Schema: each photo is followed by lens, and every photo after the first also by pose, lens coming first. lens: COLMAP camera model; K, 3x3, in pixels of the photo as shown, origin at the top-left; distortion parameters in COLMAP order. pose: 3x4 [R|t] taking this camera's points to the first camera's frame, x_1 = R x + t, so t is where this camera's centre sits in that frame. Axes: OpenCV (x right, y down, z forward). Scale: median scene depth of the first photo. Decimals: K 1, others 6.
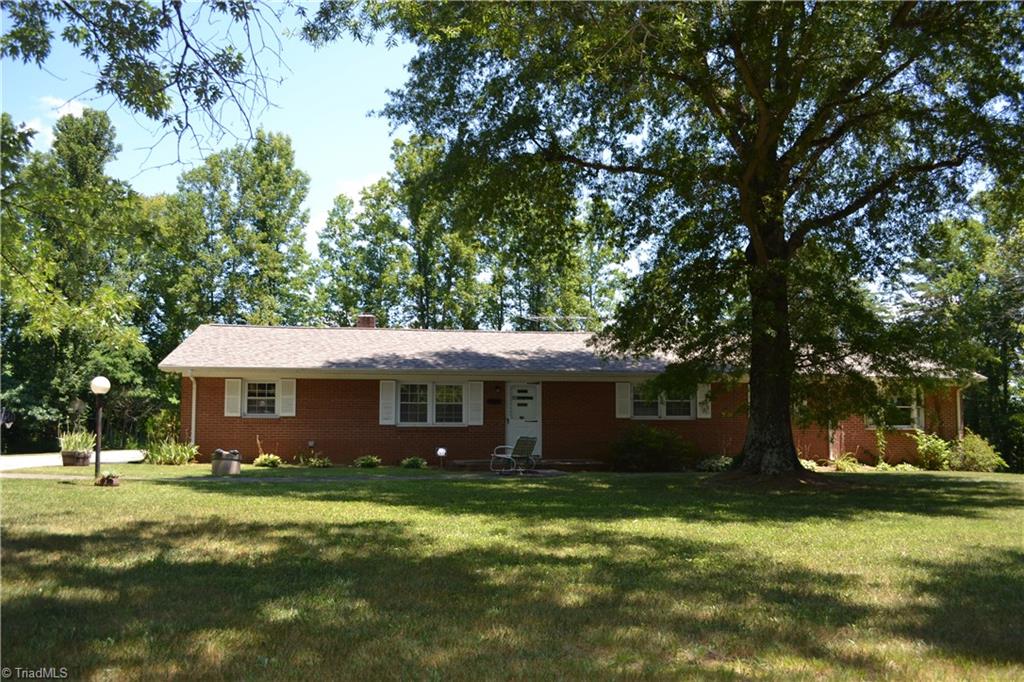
lens RADIAL K [[812.3, 0, 513.6], [0, 812.3, 372.1], [0, 0, 1]] dist [-0.089867, 0.007099]
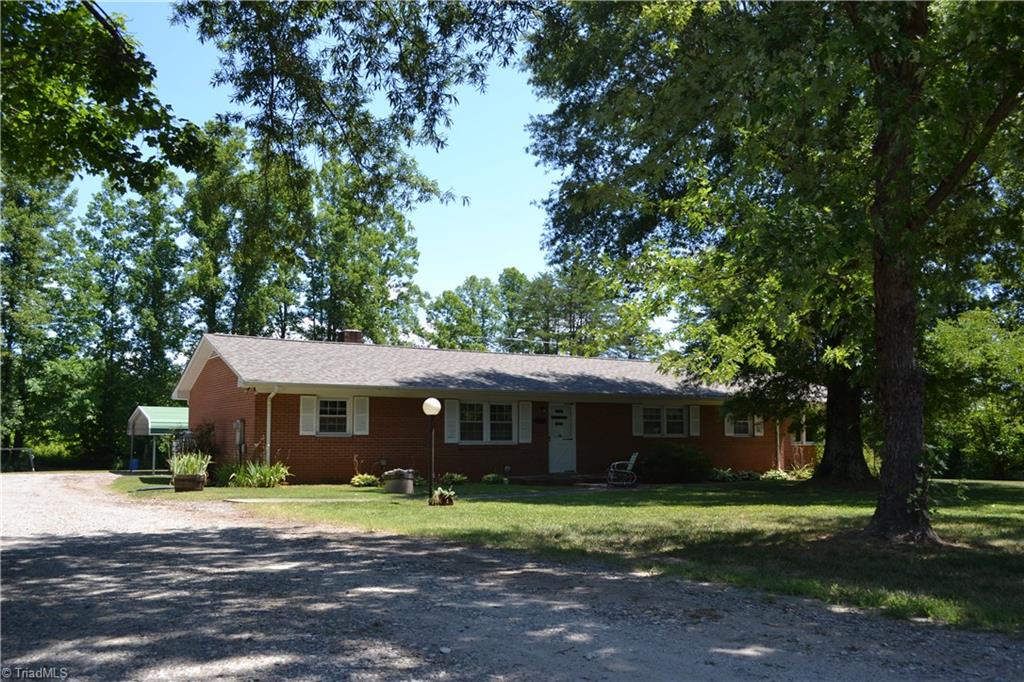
lens RADIAL K [[871.2, 0, 511.5], [0, 871.2, 374.4], [0, 0, 1]] dist [-0.079415, -0.008426]
pose [[0.925086, 0.025590, 0.378894, -0.499701], [-0.021067, 0.999649, -0.016078, -0.005396], [-0.379172, 0.006892, 0.925301, -0.044323]]
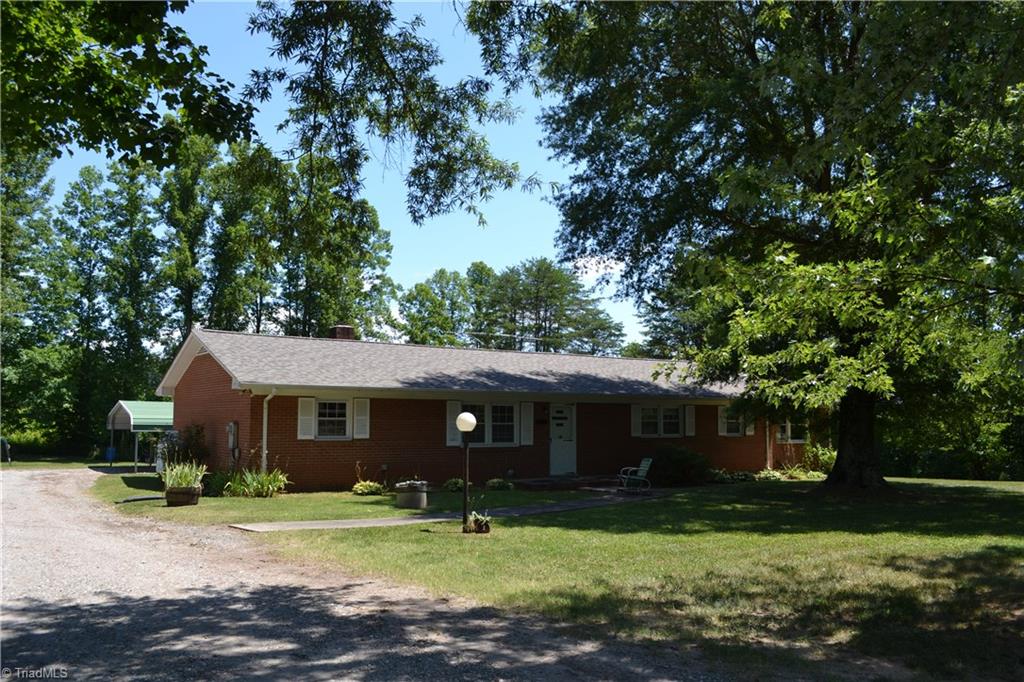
lens RADIAL K [[812.3, 0, 513.6], [0, 812.3, 372.1], [0, 0, 1]] dist [-0.089867, 0.007099]
pose [[0.900764, 0.027715, 0.433424, -0.515981], [-0.029062, 0.999571, -0.003520, -0.023254], [-0.433335, -0.009426, 0.901183, 0.078981]]
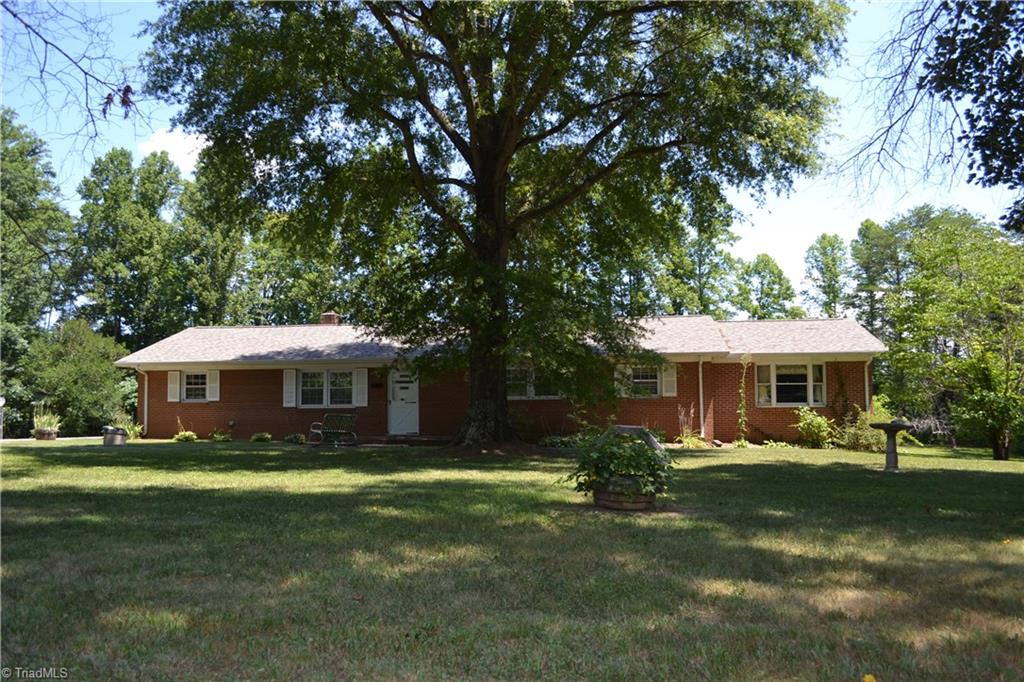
lens RADIAL K [[812.3, 0, 513.6], [0, 812.3, 372.1], [0, 0, 1]] dist [-0.089867, 0.007099]
pose [[0.959245, -0.023871, -0.281567, 0.487877], [0.028193, 0.999539, 0.011306, 0.009856], [0.281167, -0.018783, 0.959475, -0.038884]]
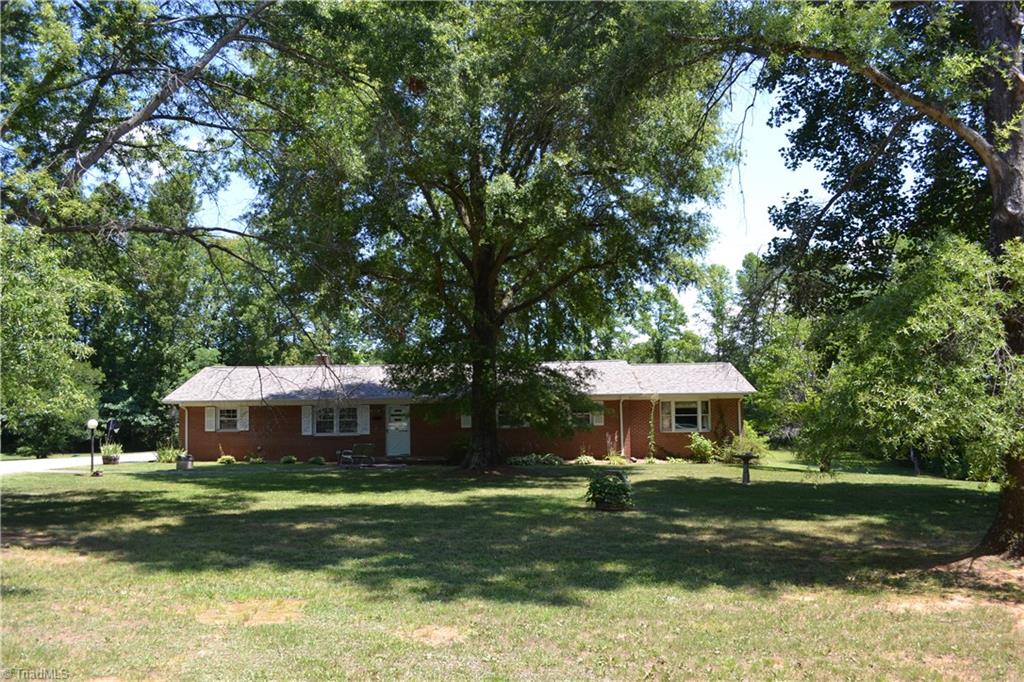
lens RADIAL K [[812.3, 0, 513.6], [0, 812.3, 372.1], [0, 0, 1]] dist [-0.089867, 0.007099]
pose [[0.986770, -0.025446, -0.160116, 0.468103], [0.028187, 0.999492, 0.014870, -0.064002], [0.159656, -0.019187, 0.986986, -0.427075]]
